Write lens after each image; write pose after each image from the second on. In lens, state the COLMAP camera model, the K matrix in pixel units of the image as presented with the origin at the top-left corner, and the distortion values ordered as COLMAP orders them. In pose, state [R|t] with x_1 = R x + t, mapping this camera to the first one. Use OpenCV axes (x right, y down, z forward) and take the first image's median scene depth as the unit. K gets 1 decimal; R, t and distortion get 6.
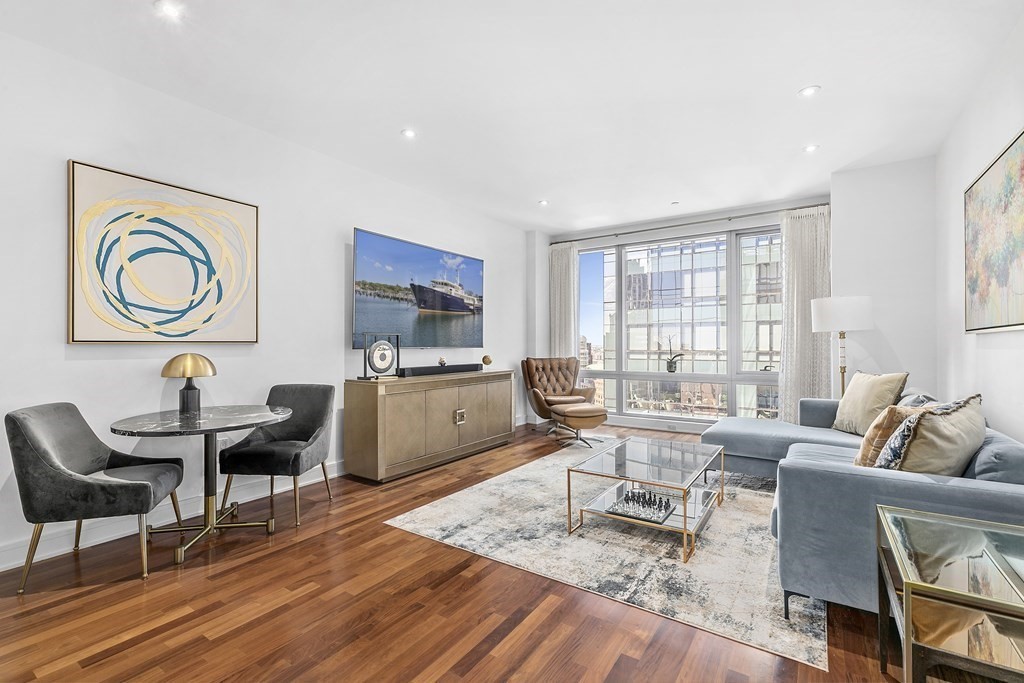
lens RADIAL K [[457.6, 0, 512.1], [0, 457.6, 342.3], [0, 0, 1]] dist [0.000861, 0.000348]
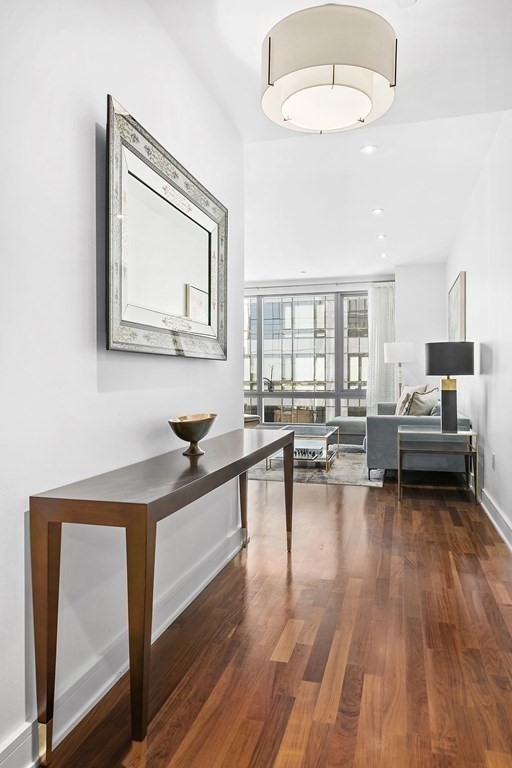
lens RADIAL K [[658.8, 0, 256.2], [0, 658.8, 384.6], [0, 0, 1]] dist [0.000967, -0.000323]
pose [[0.934620, -0.003053, 0.355636, -0.211860], [-0.000587, 0.999949, 0.010126, 0.011210], [-0.355648, -0.009673, 0.934570, -0.360289]]
